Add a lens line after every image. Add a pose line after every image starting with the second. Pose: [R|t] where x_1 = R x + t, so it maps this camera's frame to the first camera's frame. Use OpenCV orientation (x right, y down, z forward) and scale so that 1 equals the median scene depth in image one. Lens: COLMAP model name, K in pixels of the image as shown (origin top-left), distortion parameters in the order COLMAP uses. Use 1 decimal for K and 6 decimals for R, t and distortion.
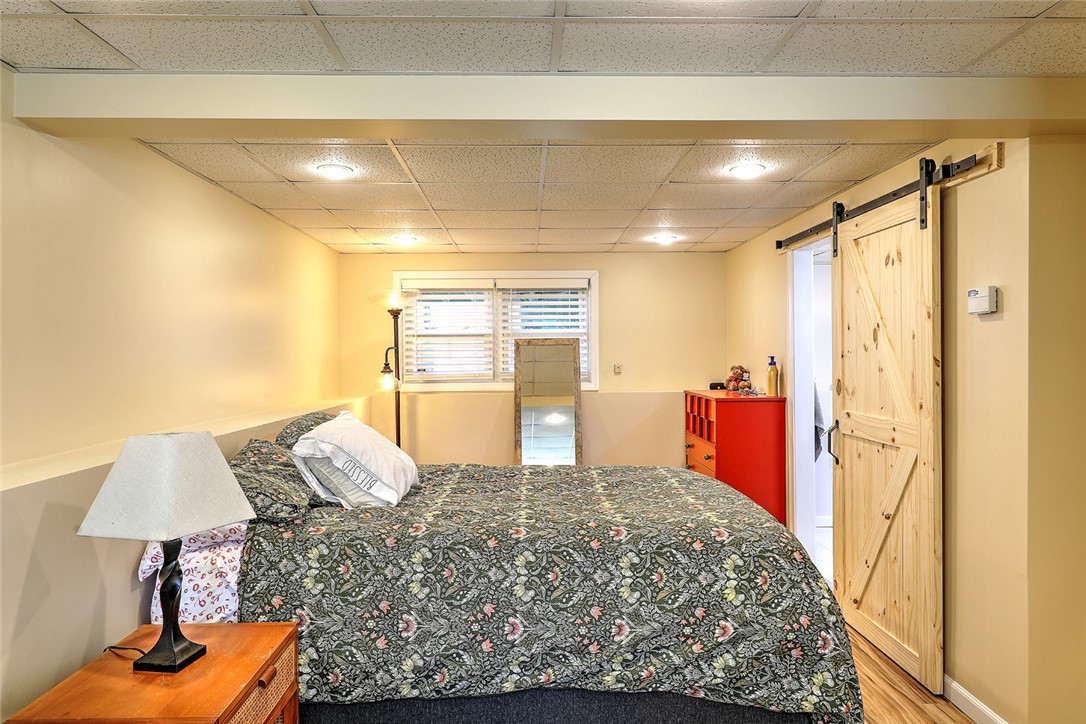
lens RADIAL K [[693.5, 0, 551.1], [0, 693.5, 360.8], [0, 0, 1]] dist [-0.002919, -0.001189]
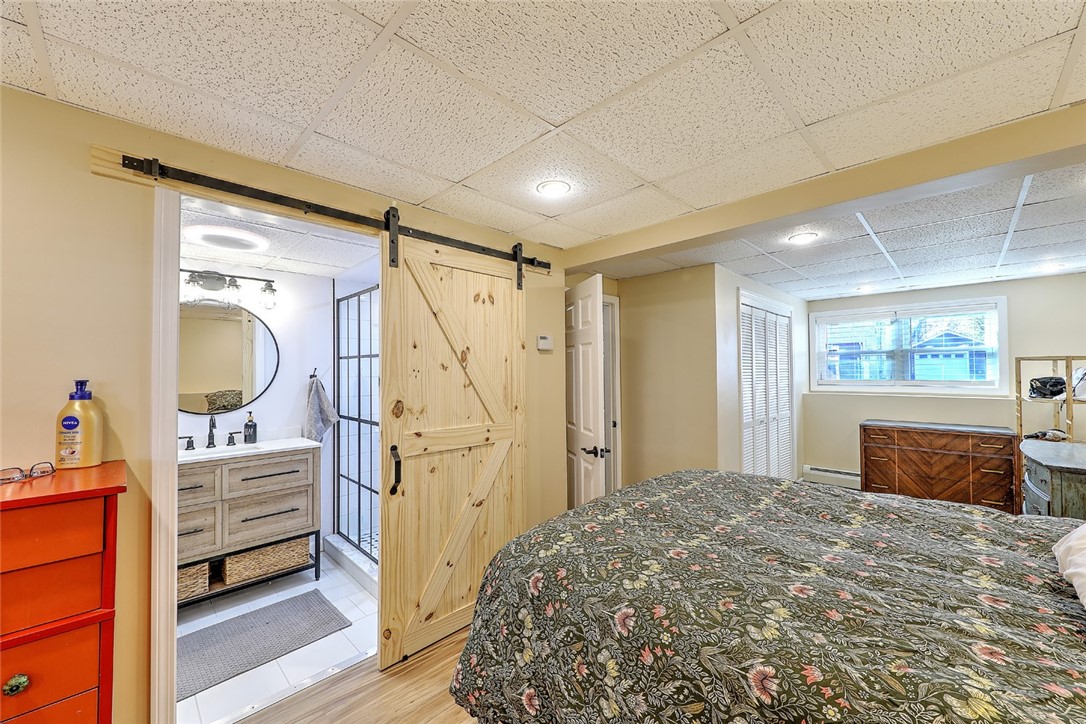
lens RADIAL K [[411.2, 0, 543.0], [0, 411.2, 362.0], [0, 0, 1]] dist [0.001388, 0.000149]
pose [[-0.678697, 0.026009, 0.733958, -0.144380], [0.017494, 0.999662, -0.019249, -0.012885], [-0.734210, -0.000224, -0.678922, 1.469684]]
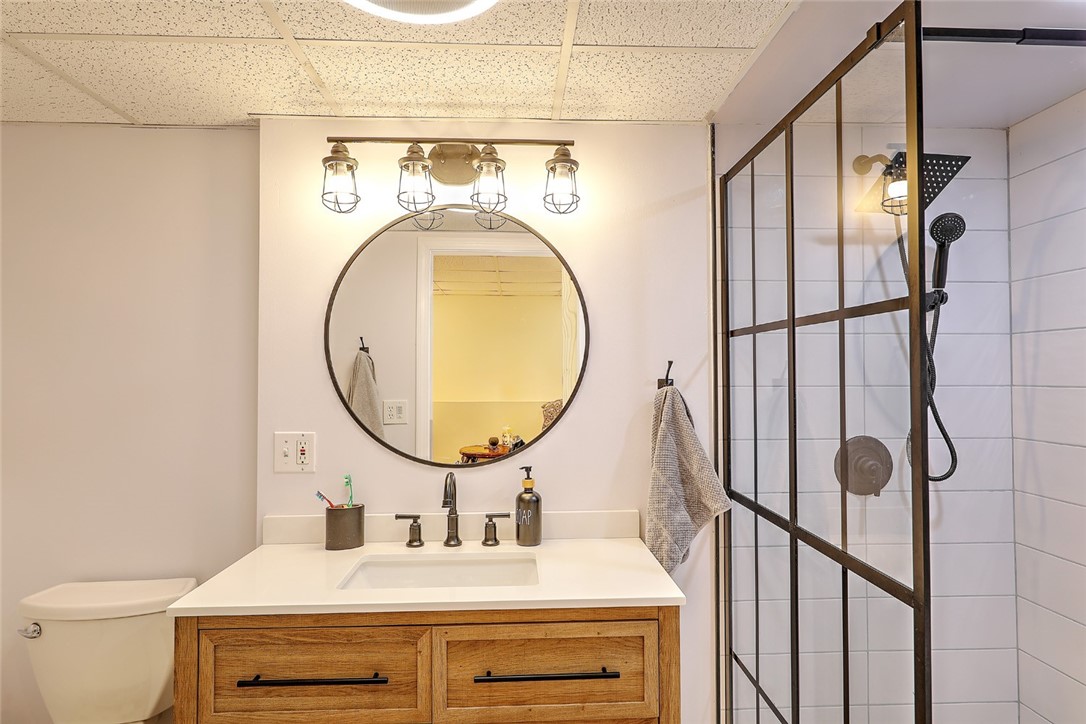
lens RADIAL K [[599.7, 0, 543.8], [0, 599.7, 363.5], [0, 0, 1]] dist [0.000150, 0.000090]
pose [[-0.001961, 0.021154, 0.999774, 0.439357], [0.009510, 0.999731, -0.021135, -0.014551], [-0.999953, 0.009467, -0.002162, 1.307265]]
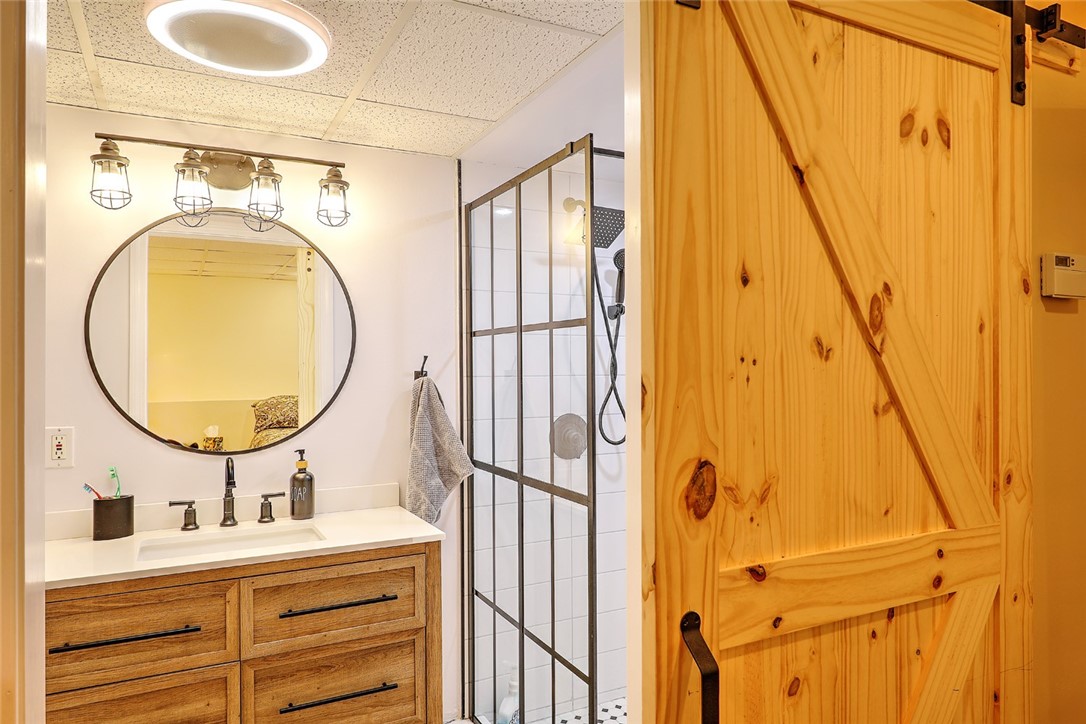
lens RADIAL K [[693.5, 0, 551.1], [0, 693.5, 360.8], [0, 0, 1]] dist [-0.002919, -0.001189]
pose [[-0.429128, 0.014042, 0.903134, 0.230653], [0.013784, 0.999865, -0.008996, -0.013051], [-0.903138, 0.008588, -0.429264, 1.397283]]
